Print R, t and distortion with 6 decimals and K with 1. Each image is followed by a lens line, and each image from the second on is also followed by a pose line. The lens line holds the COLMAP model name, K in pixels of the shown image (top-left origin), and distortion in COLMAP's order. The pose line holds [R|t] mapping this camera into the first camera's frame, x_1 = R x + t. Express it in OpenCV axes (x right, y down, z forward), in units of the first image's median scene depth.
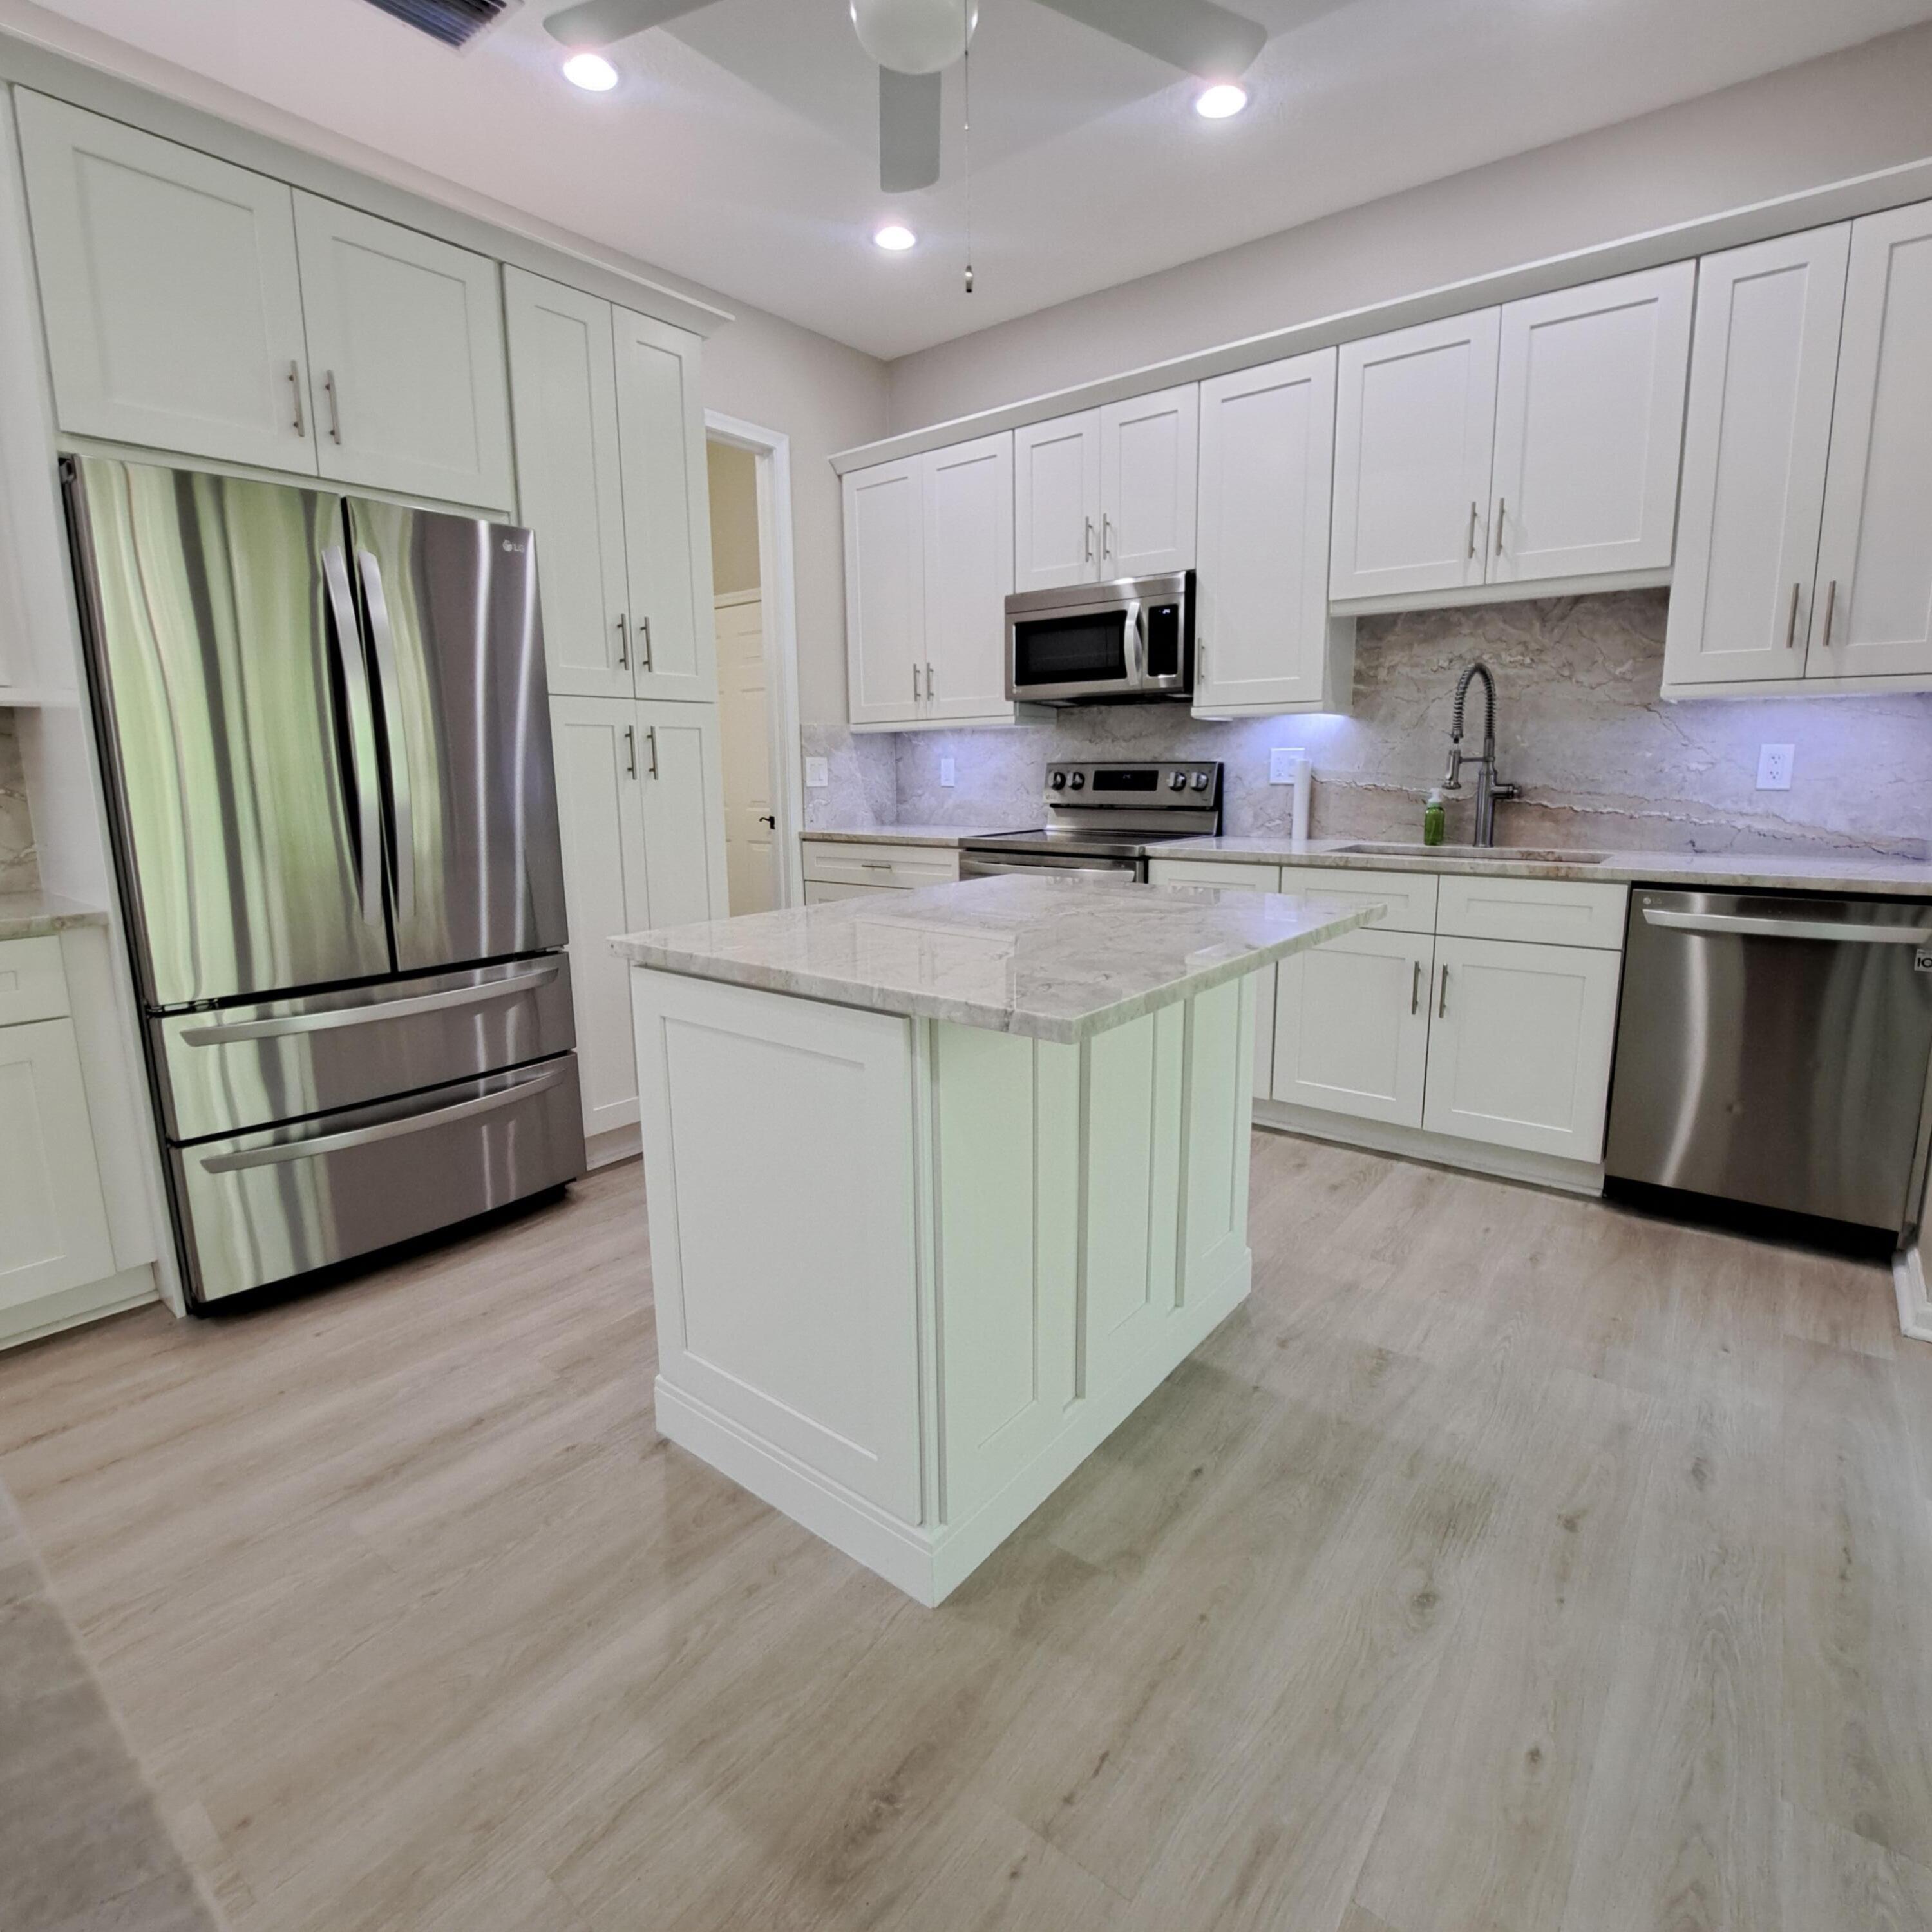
lens RADIAL K [[1043.6, 0, 962.3], [0, 1043.6, 956.5], [0, 0, 1]] dist [-0.006167, -0.001162]
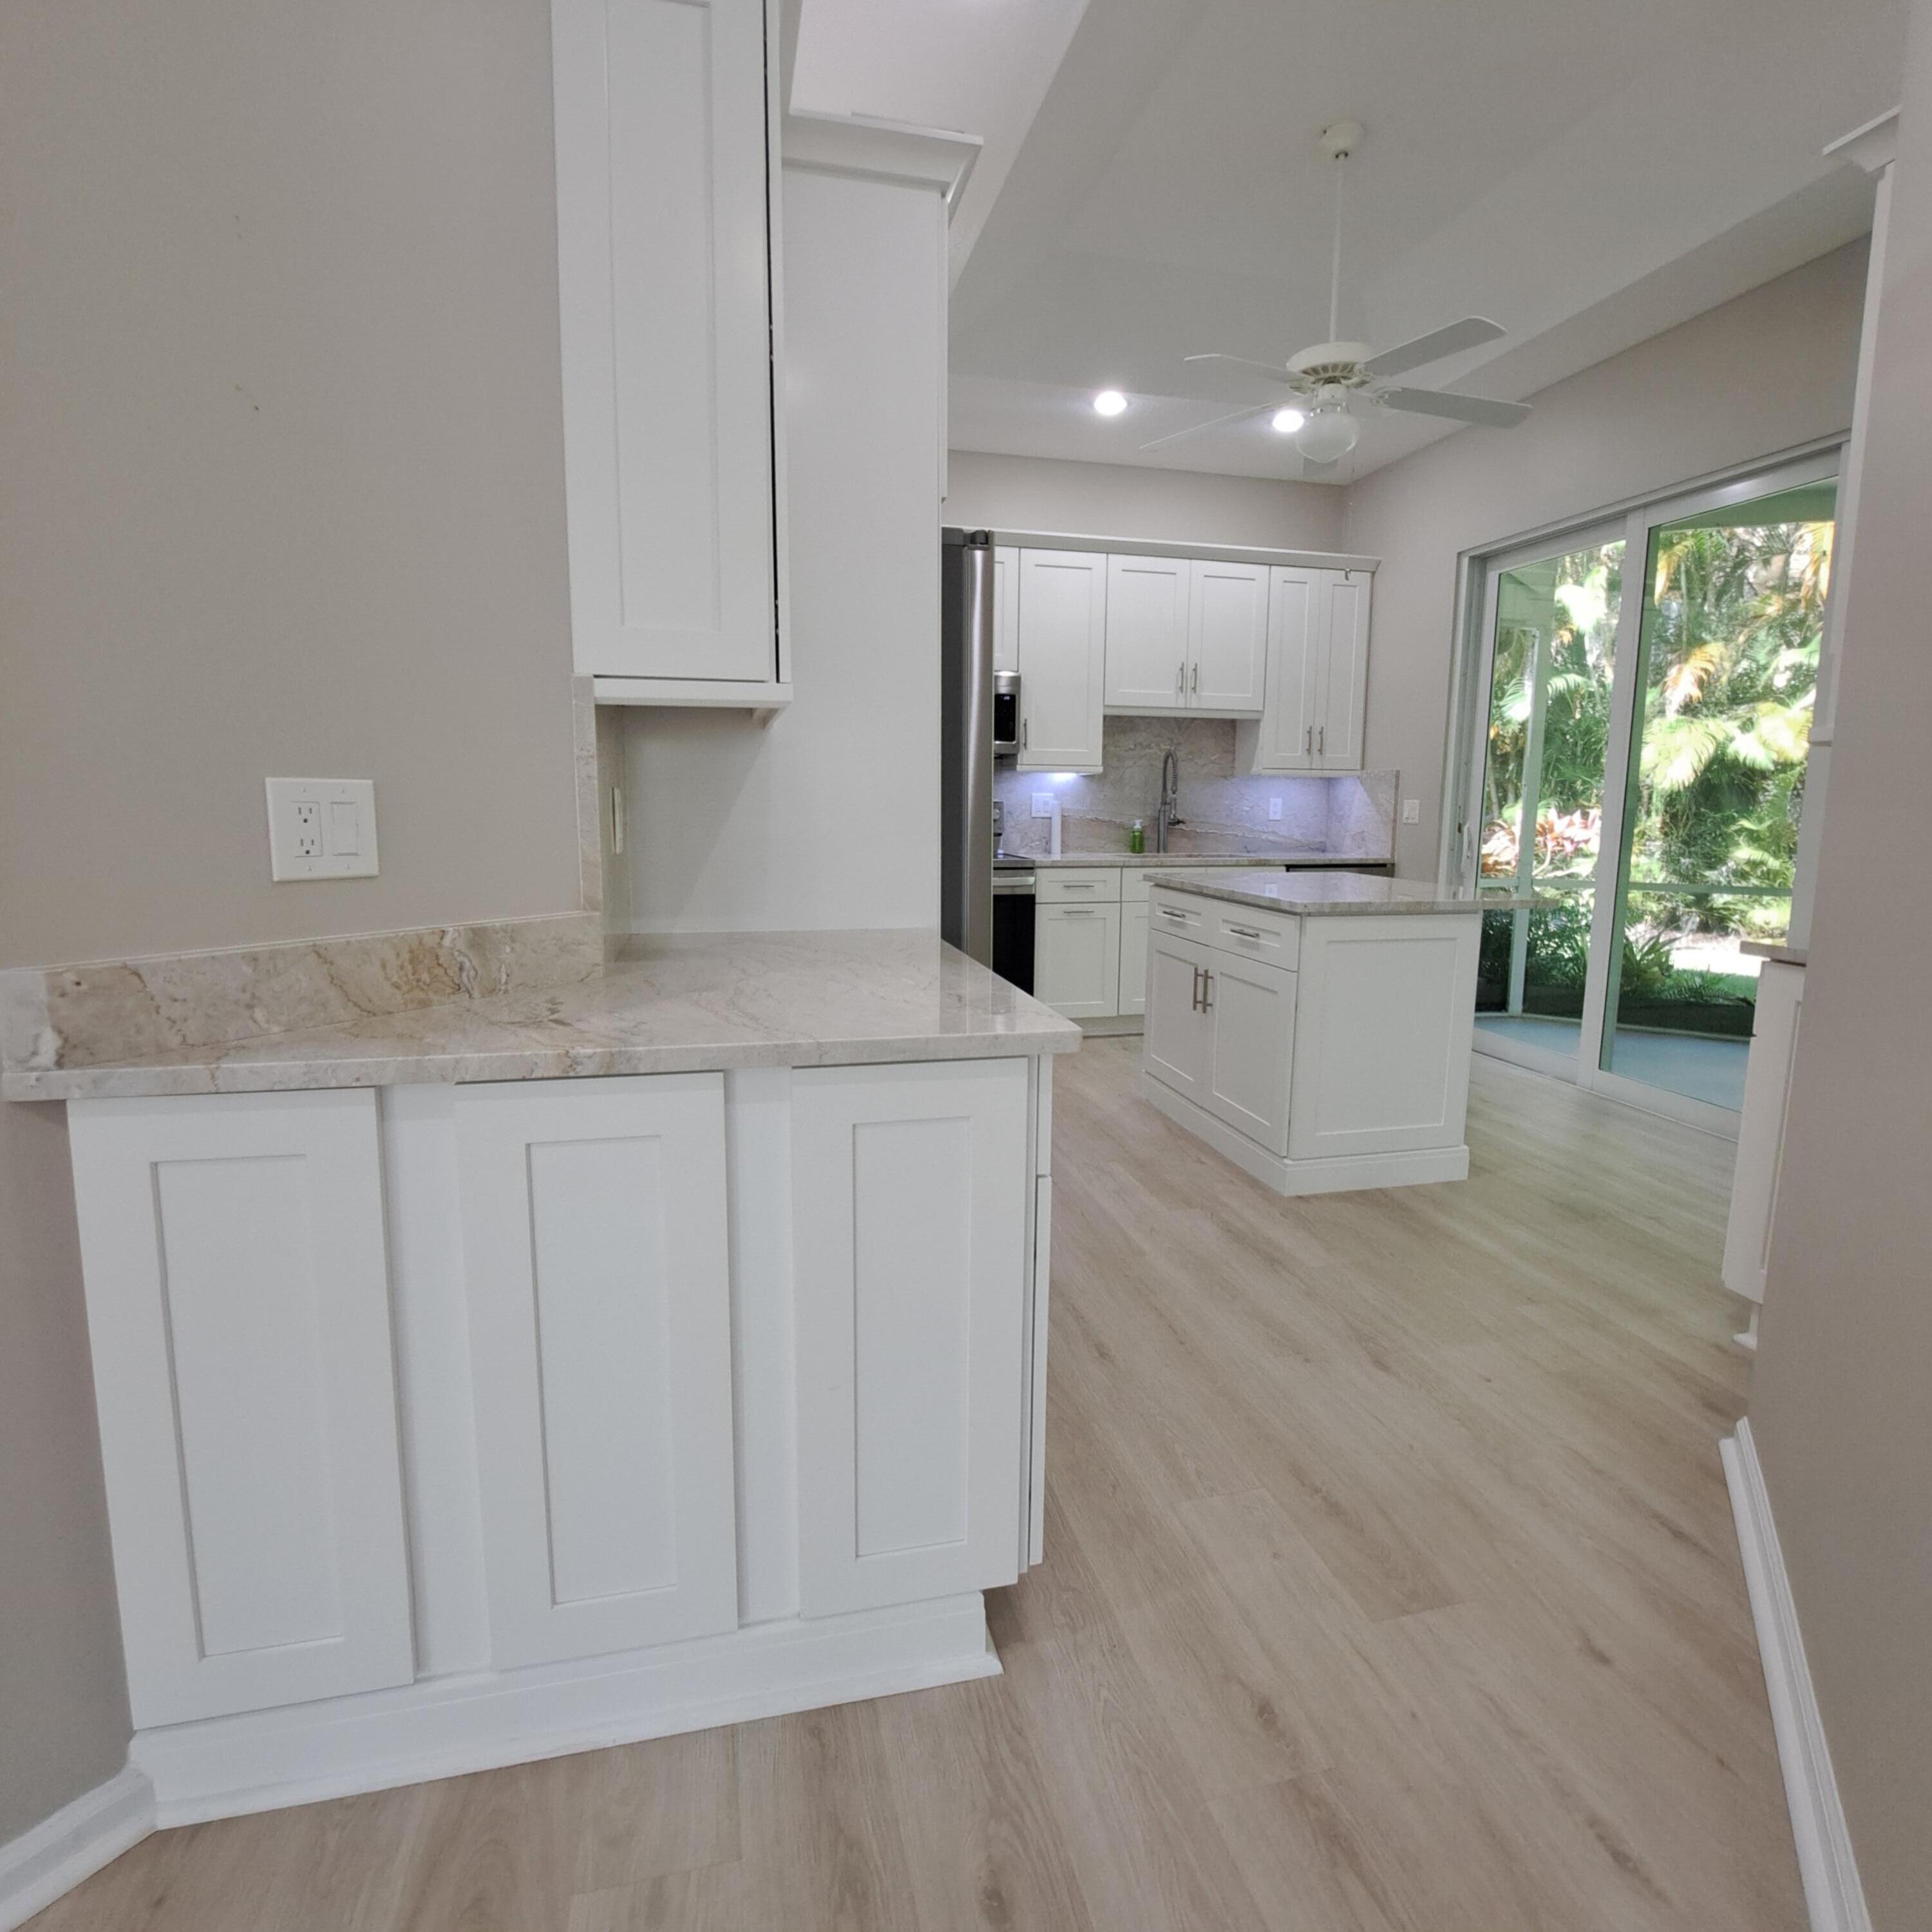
lens RADIAL K [[1043.6, 0, 963.6], [0, 1043.6, 959.1], [0, 0, 1]] dist [-0.006167, -0.001162]
pose [[0.610232, -0.104234, 0.785336, -1.219026], [0.128146, 0.991239, 0.031989, -0.030929], [-0.781790, 0.081117, 0.618243, 0.214171]]
